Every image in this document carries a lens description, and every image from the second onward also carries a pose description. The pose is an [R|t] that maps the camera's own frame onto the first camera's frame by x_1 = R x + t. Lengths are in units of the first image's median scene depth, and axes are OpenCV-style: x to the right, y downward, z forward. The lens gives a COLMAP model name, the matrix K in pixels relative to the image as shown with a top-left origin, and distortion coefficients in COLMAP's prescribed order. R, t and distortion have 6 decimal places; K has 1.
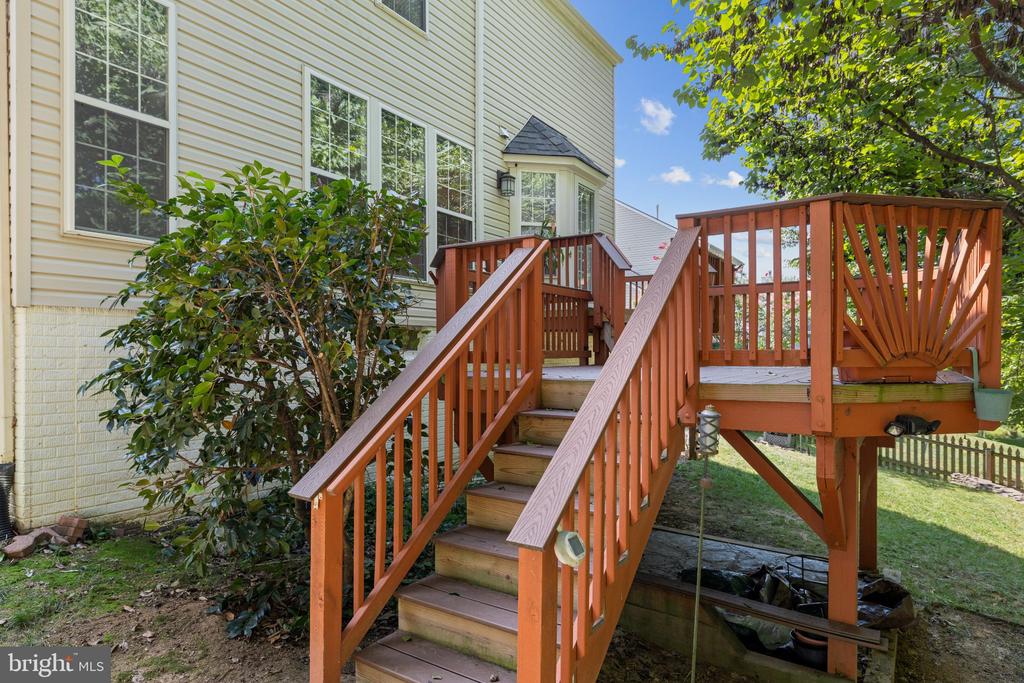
lens RADIAL K [[582.5, 0, 514.2], [0, 582.5, 348.1], [0, 0, 1]] dist [0.003831, 0.001691]
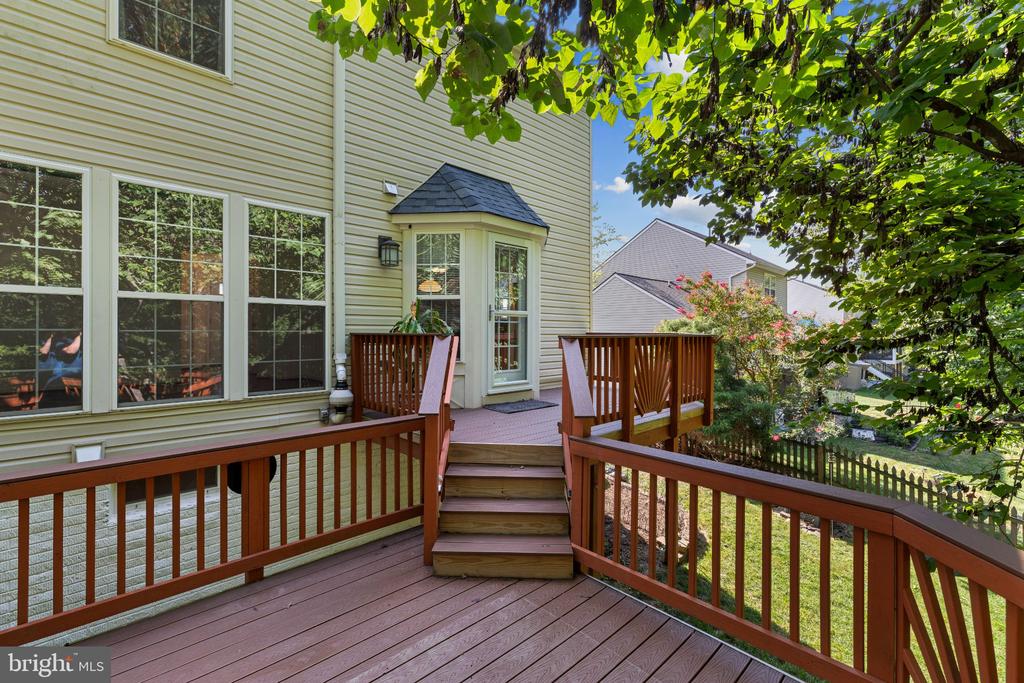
lens RADIAL K [[438.5, 0, 507.0], [0, 438.5, 334.1], [0, 0, 1]] dist [0.010791, -0.000430]
pose [[0.970592, 0.005926, -0.240659, 0.296295], [-0.003922, 0.999954, 0.008804, -0.171503], [0.240700, -0.007601, 0.970570, 0.436606]]
